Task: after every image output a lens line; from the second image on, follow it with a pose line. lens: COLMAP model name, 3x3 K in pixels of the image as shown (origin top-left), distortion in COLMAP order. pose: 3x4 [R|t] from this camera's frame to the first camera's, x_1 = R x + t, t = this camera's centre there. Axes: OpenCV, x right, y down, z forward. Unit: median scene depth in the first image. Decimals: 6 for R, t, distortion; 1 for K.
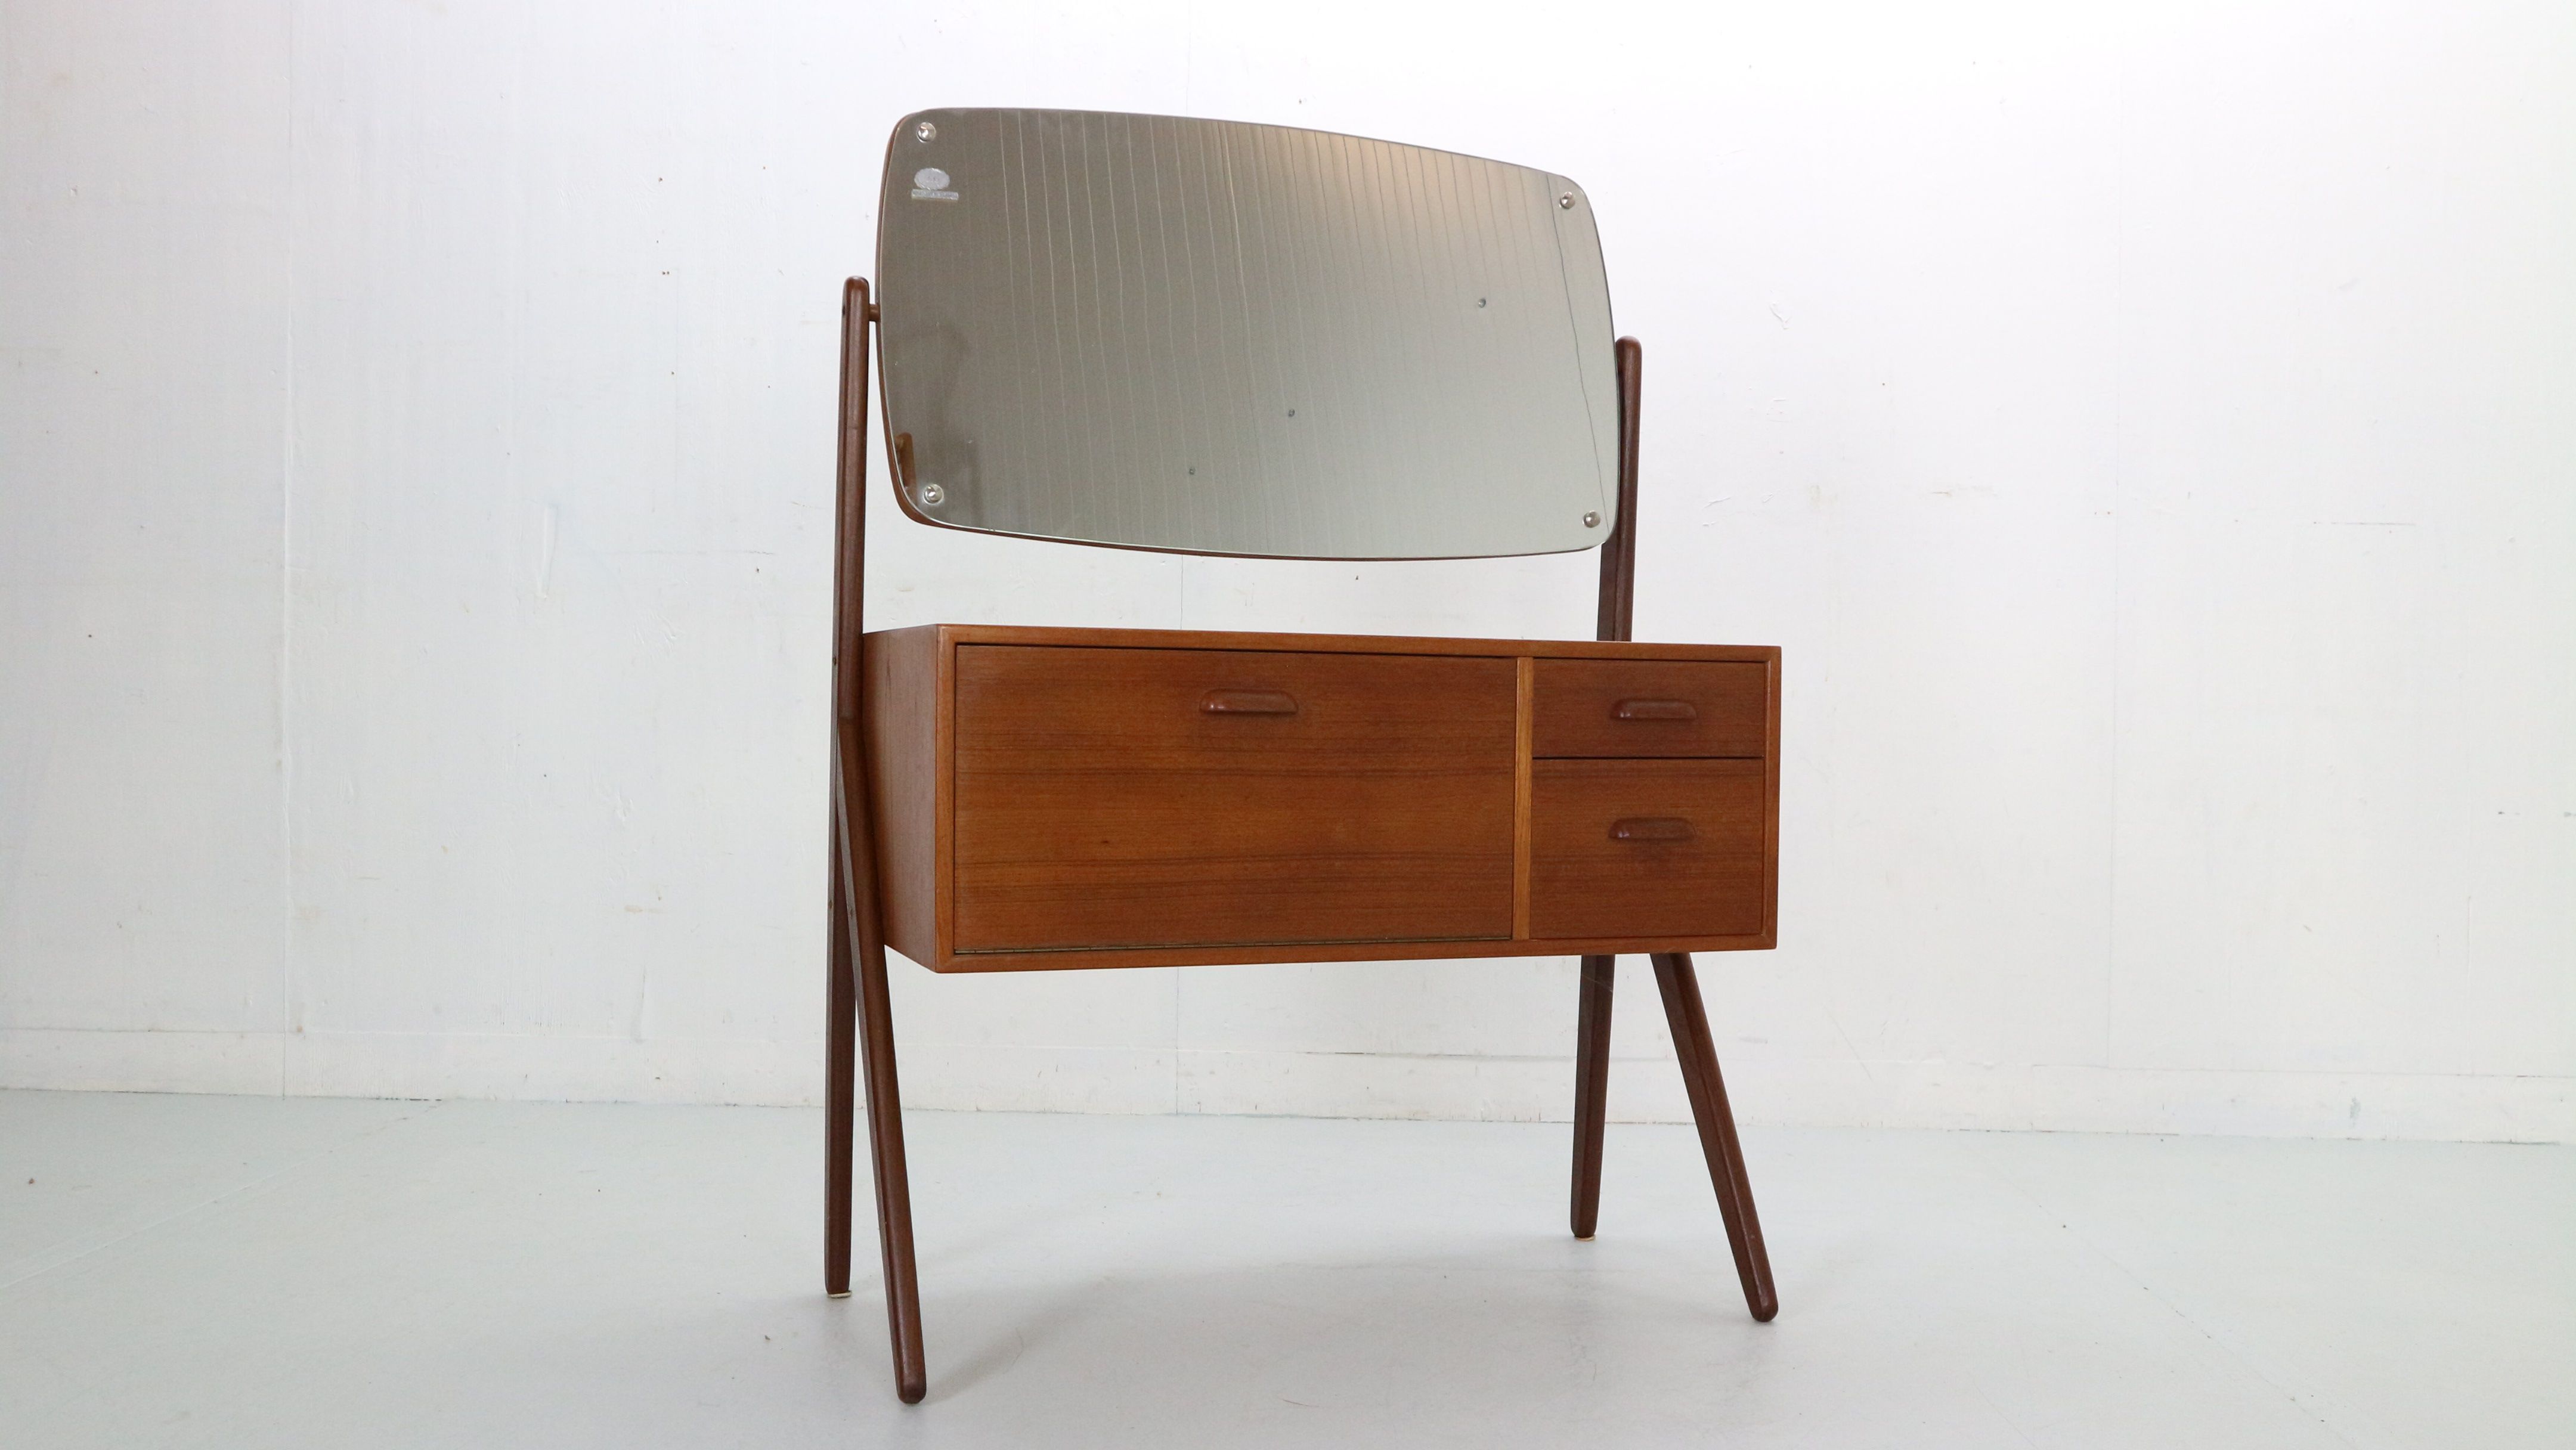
lens RADIAL K [[2313.0, 0, 1299.7], [0, 2313.0, 740.4], [0, 0, 1]] dist [-0.064804, 0.111836]
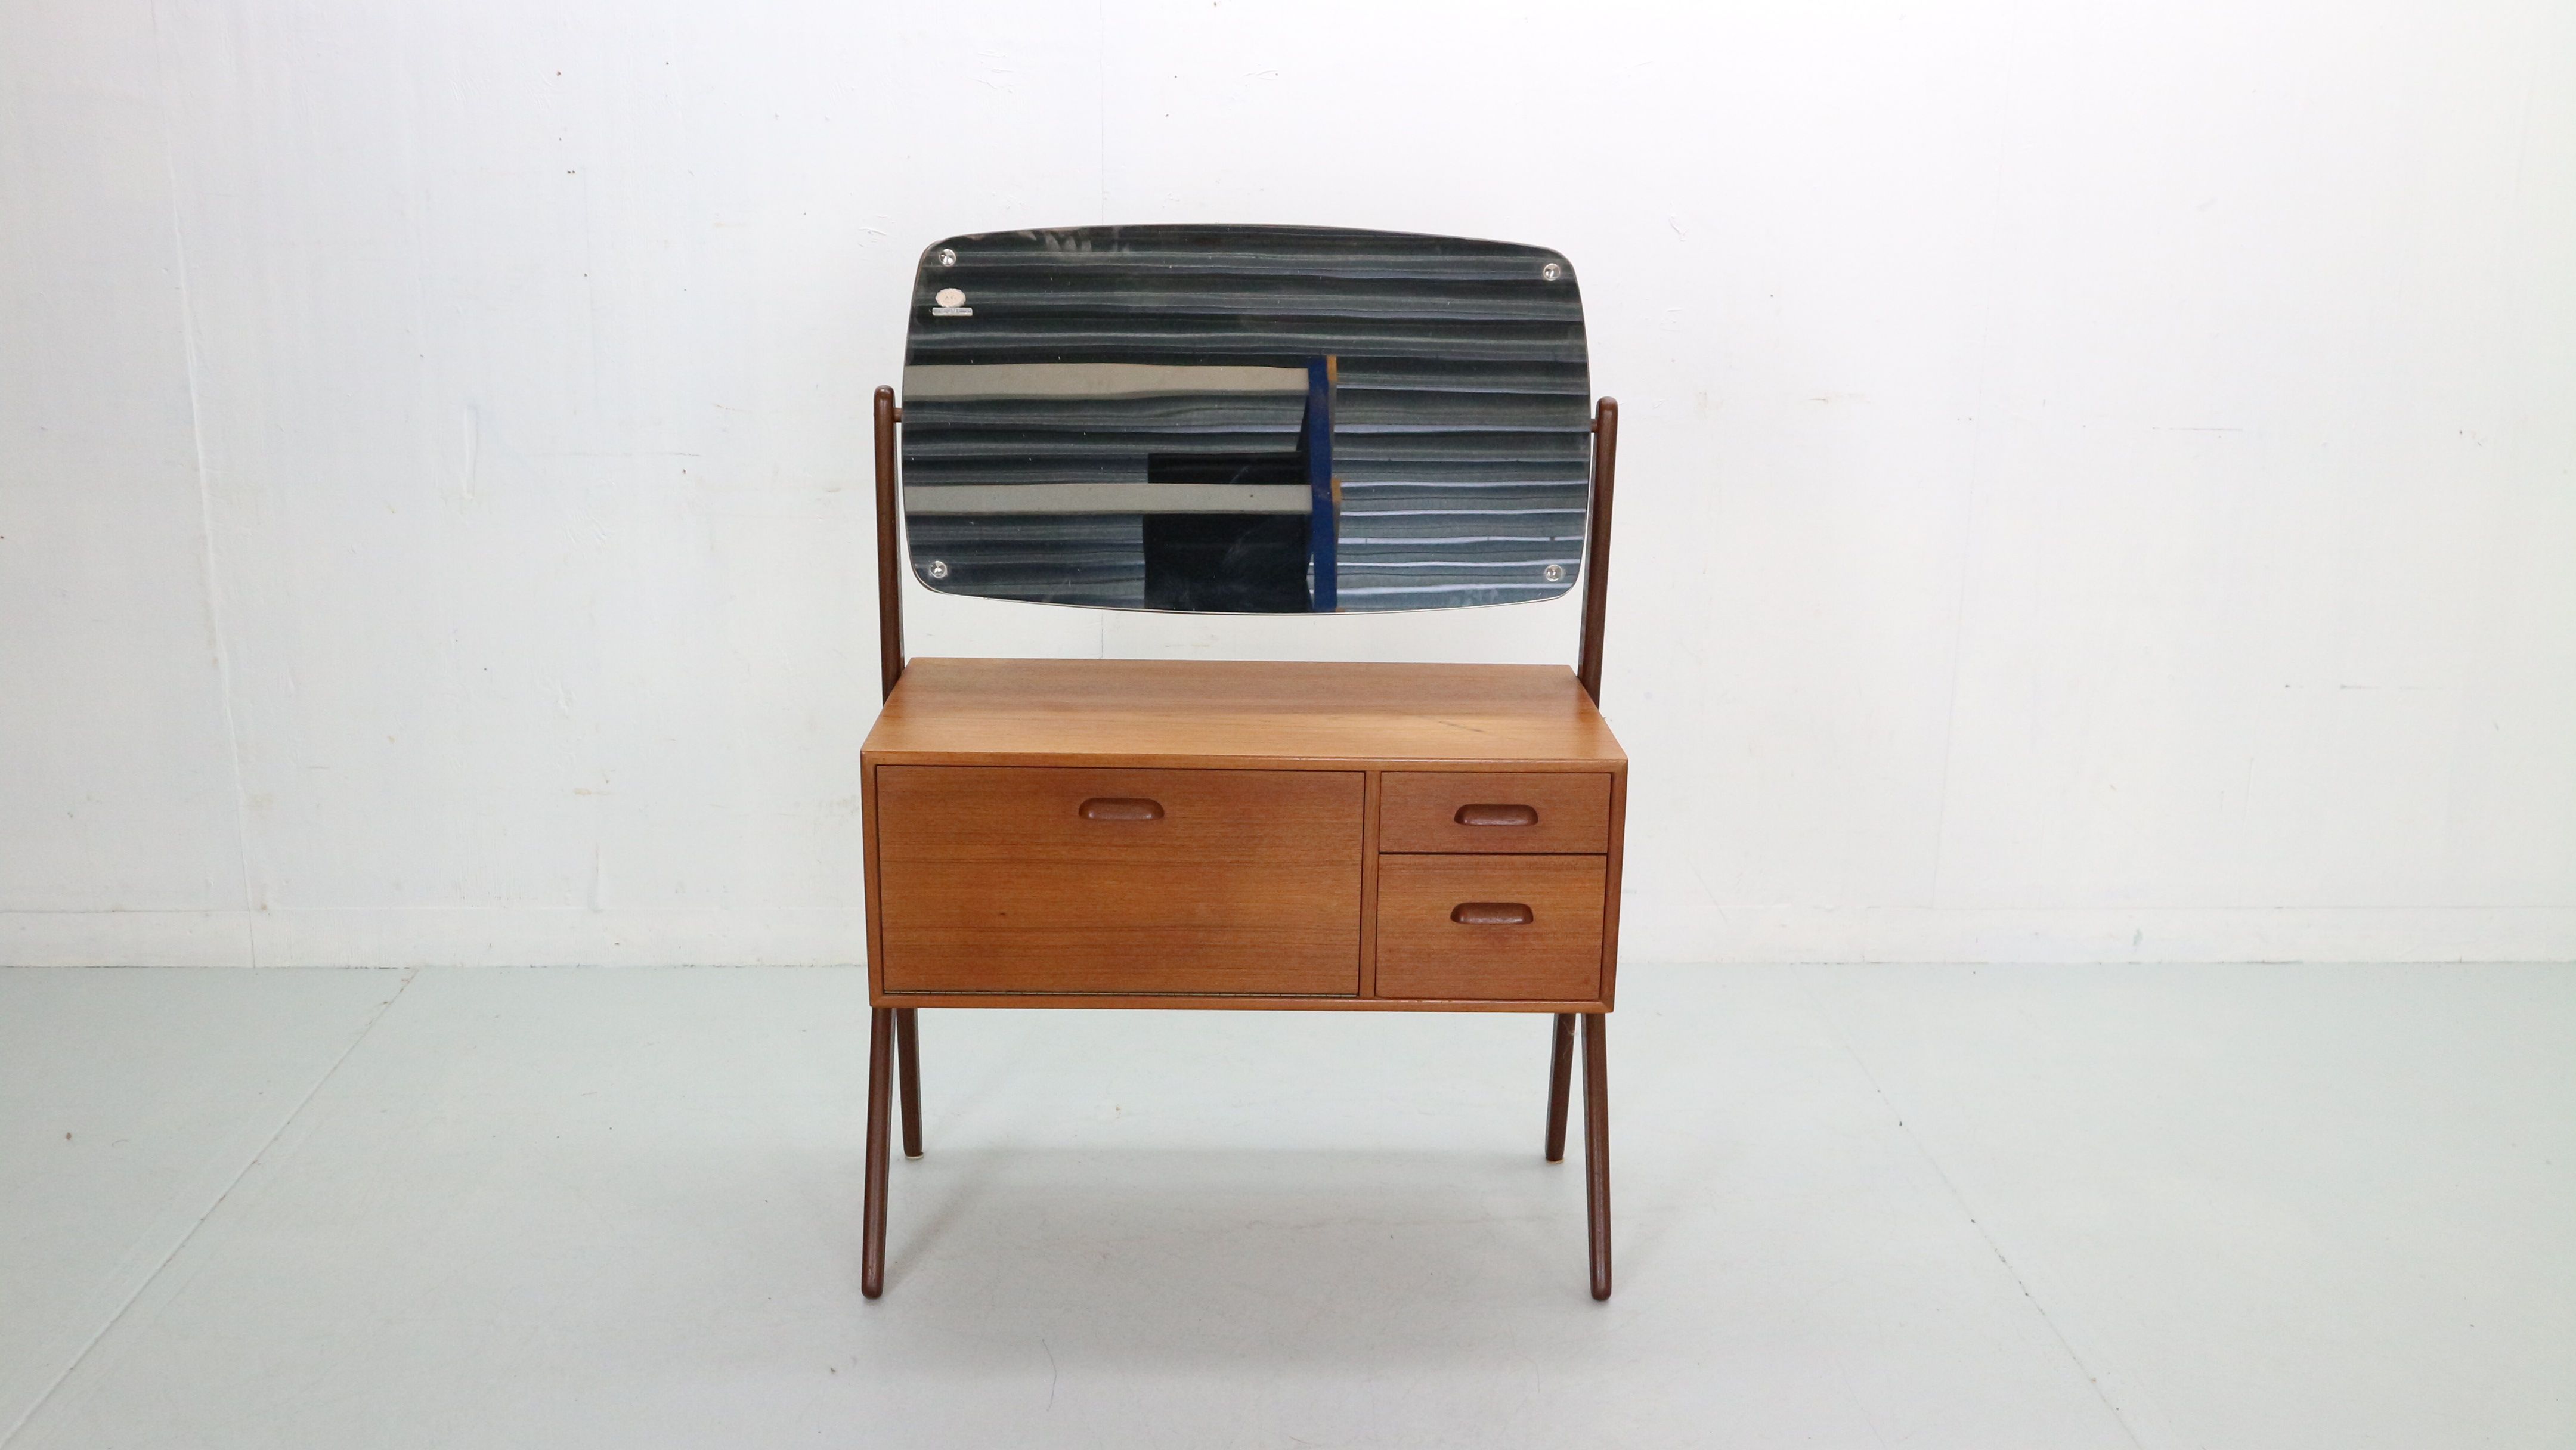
lens RADIAL K [[2313.0, 0, 1278.6], [0, 2313.0, 737.2], [0, 0, 1]] dist [-0.064804, 0.111836]
pose [[0.994944, -0.021860, 0.098021, -0.075740], [-0.003358, 0.968236, 0.250016, -0.215449], [-0.100372, -0.249081, 0.963267, -0.038750]]
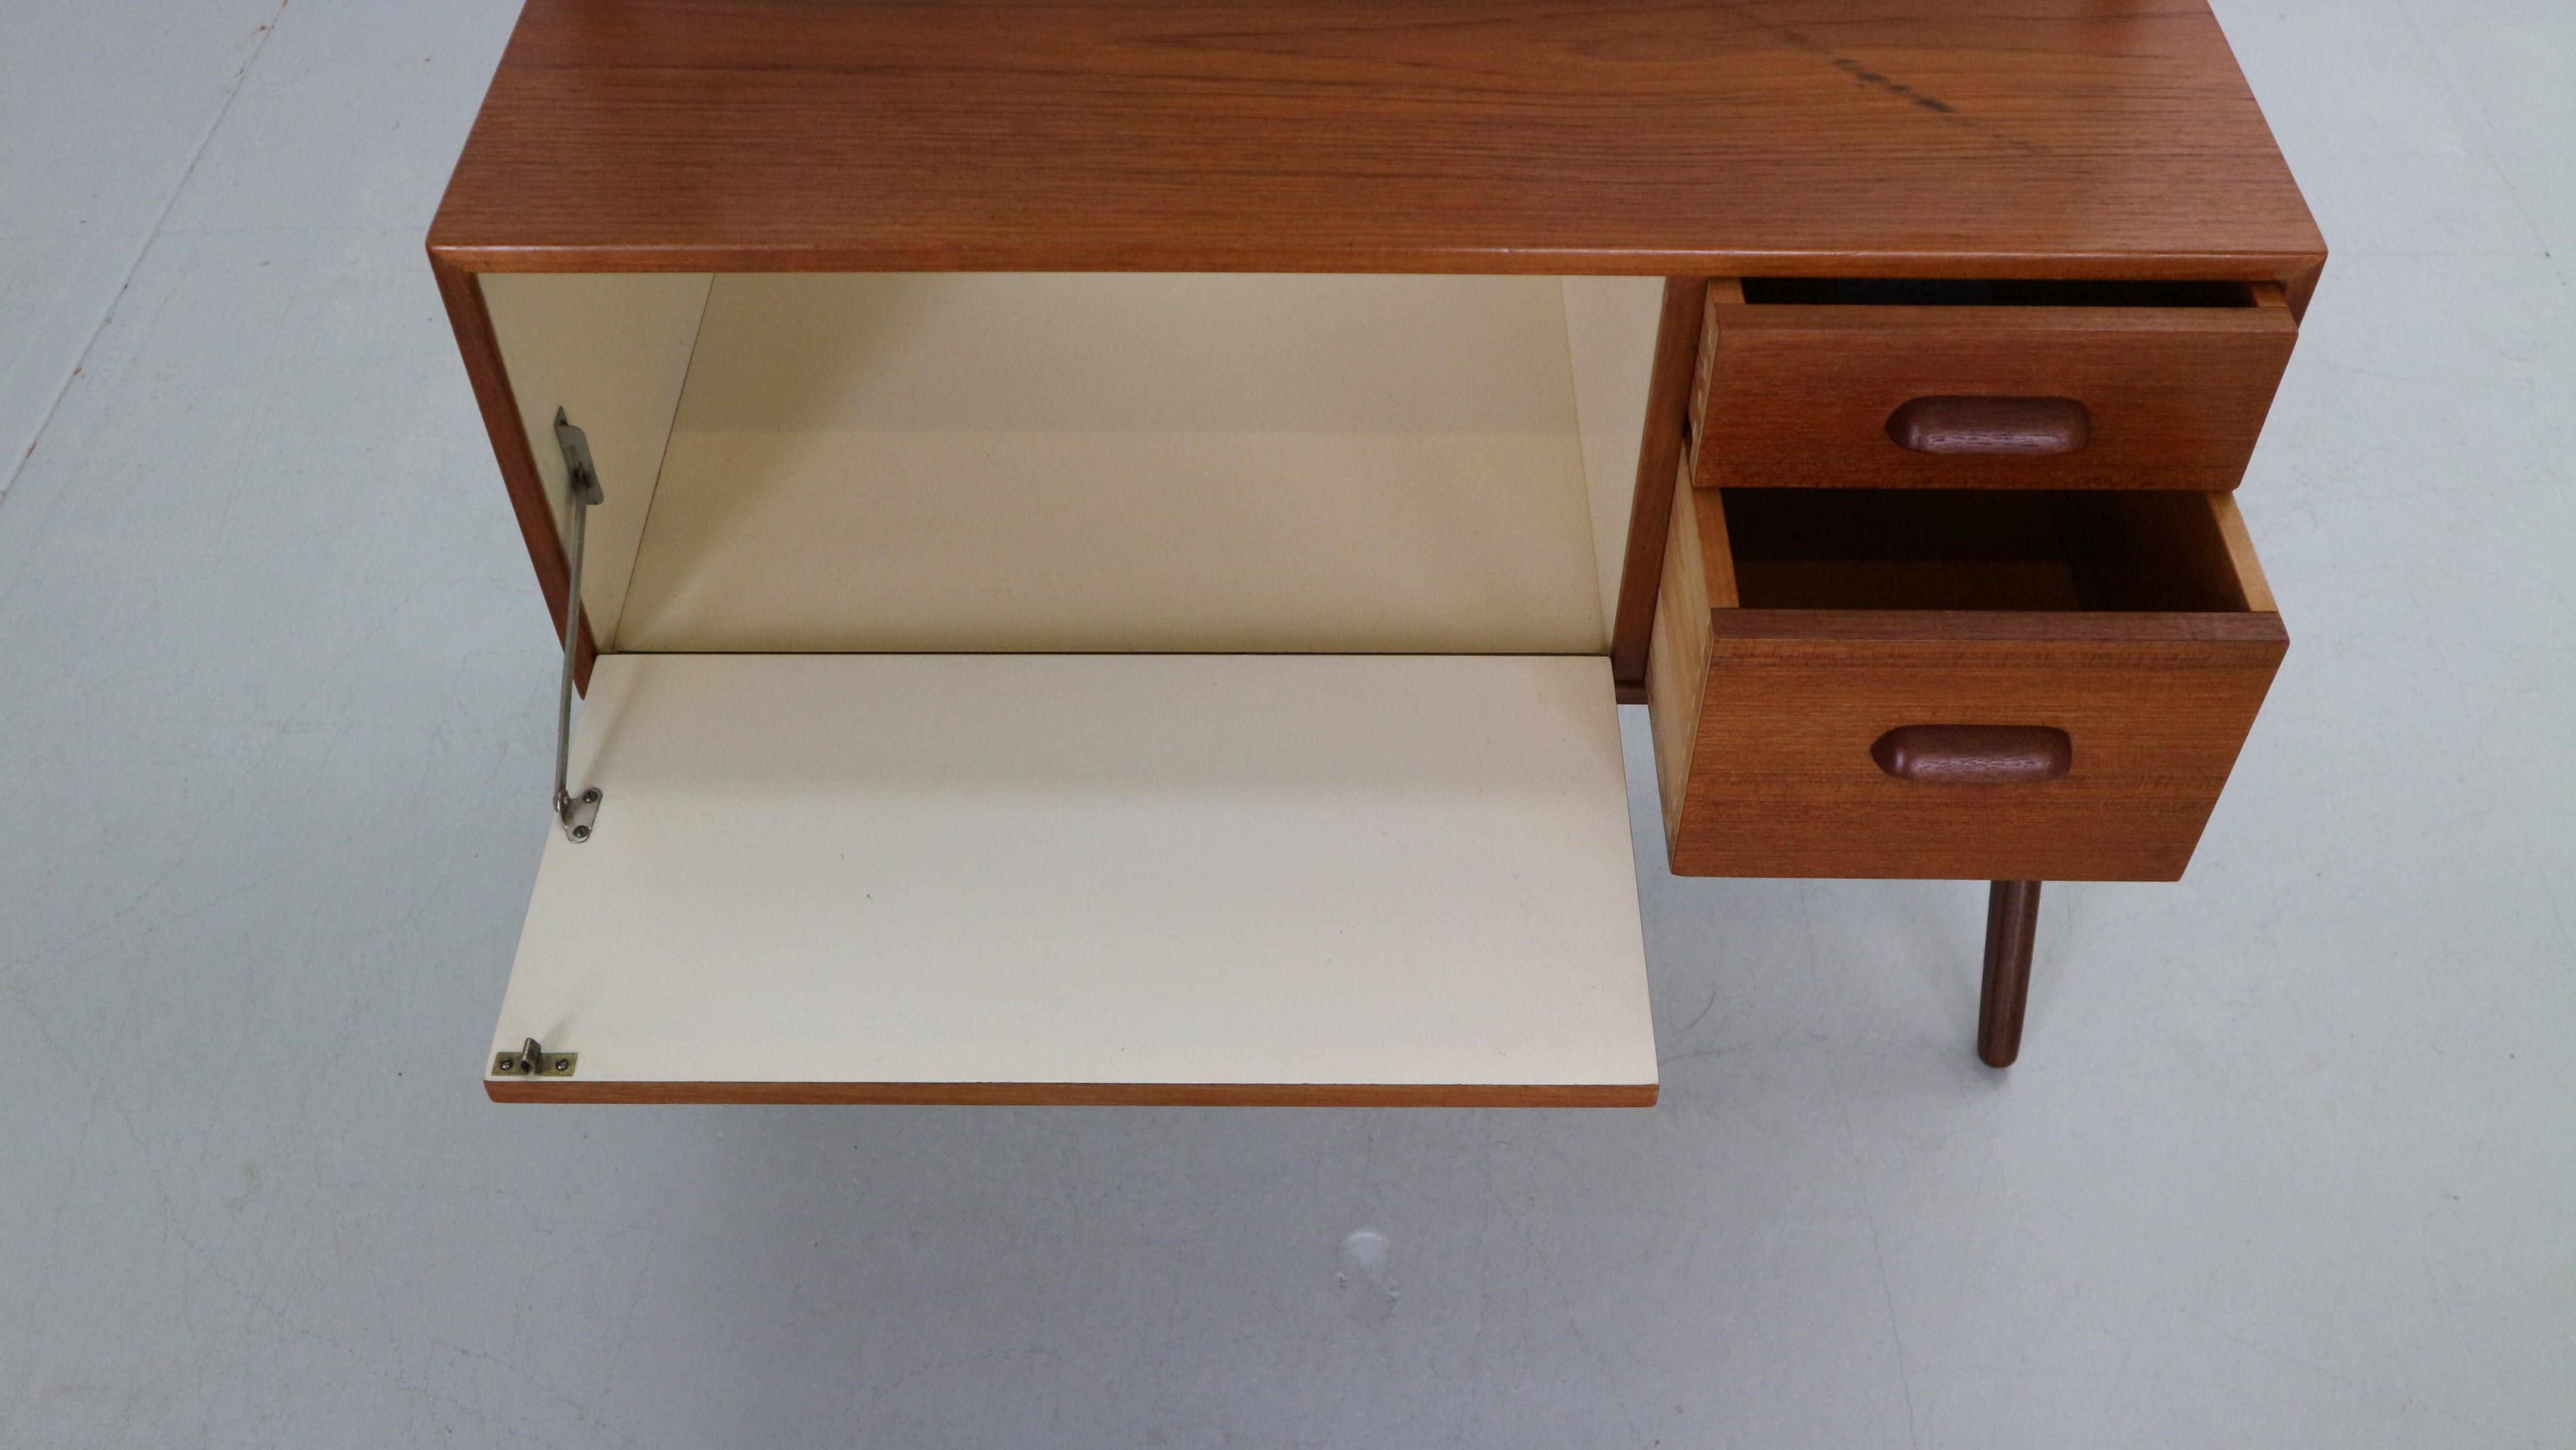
lens RADIAL K [[2313.0, 0, 1292.1], [0, 2313.0, 712.1], [0, 0, 1]] dist [-0.064804, 0.111836]
pose [[0.997883, -0.054645, 0.035272, -0.036925], [0.011812, 0.685552, 0.727927, -0.201704], [-0.063959, -0.725970, 0.684746, 0.451816]]
